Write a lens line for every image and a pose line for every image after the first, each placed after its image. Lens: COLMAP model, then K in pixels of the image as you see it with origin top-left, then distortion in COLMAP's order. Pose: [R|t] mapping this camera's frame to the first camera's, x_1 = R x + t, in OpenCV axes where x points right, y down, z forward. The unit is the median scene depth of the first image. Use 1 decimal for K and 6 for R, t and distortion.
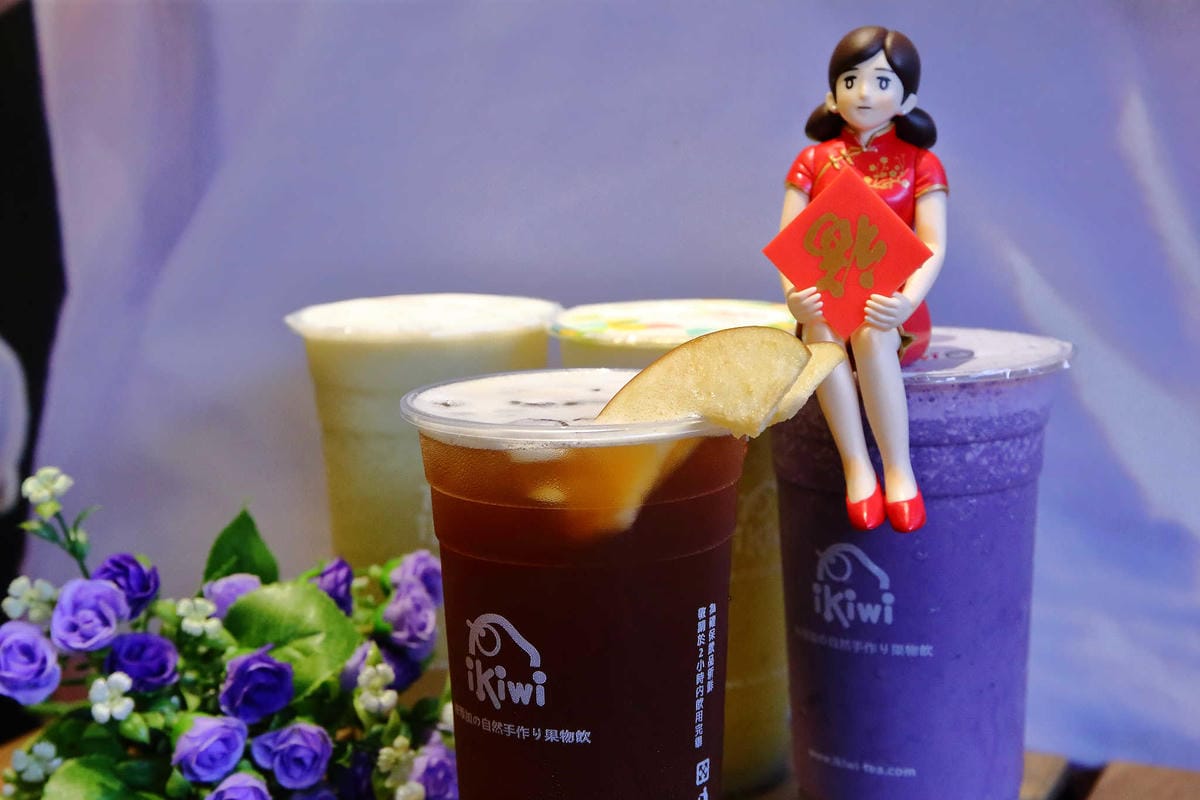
lens RADIAL K [[2414.6, 0, 600.0], [0, 2414.6, 400.0], [0, 0, 1]] dist [0.031271, 0.673097]
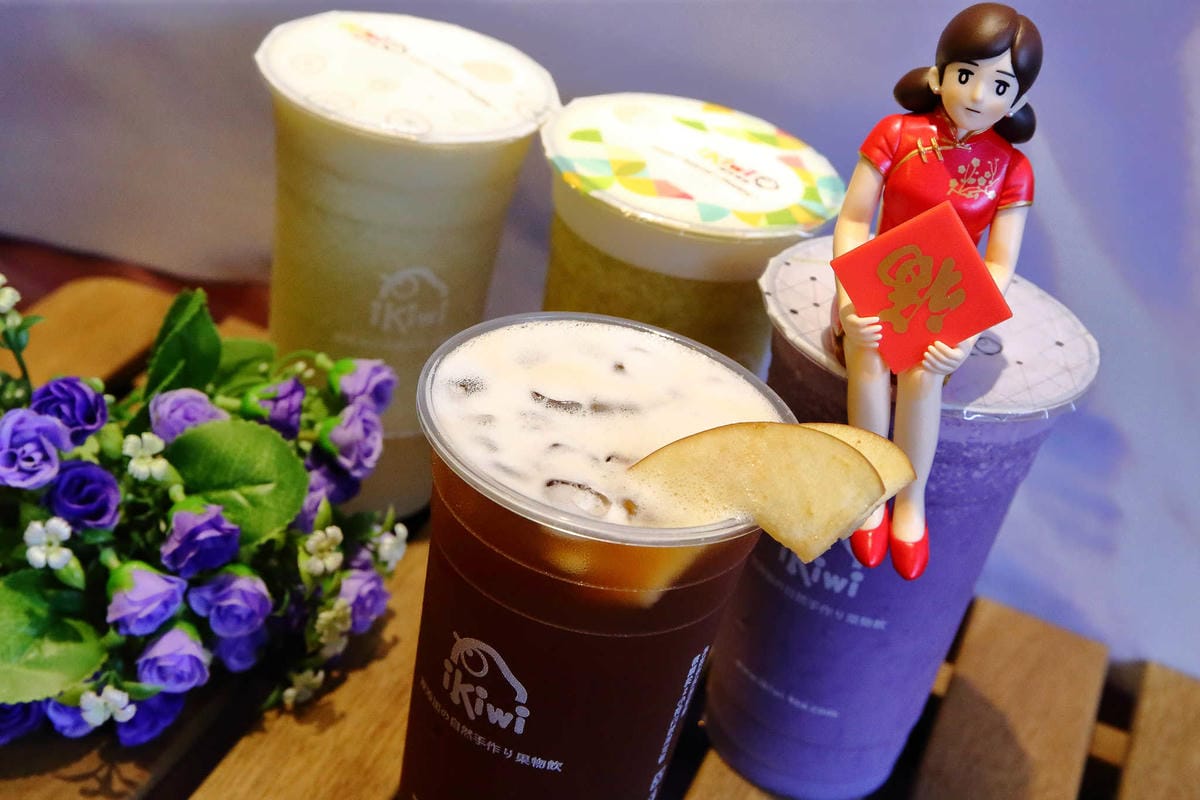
lens RADIAL K [[2033.3, 0, 600.0], [0, 2033.3, 400.0], [0, 0, 1]] dist [0.033988, -0.001911]
pose [[0.974962, 0.141682, 0.171391, -0.136593], [-0.201557, 0.888623, 0.411975, -0.303468], [-0.093932, -0.436205, 0.894931, 0.289538]]
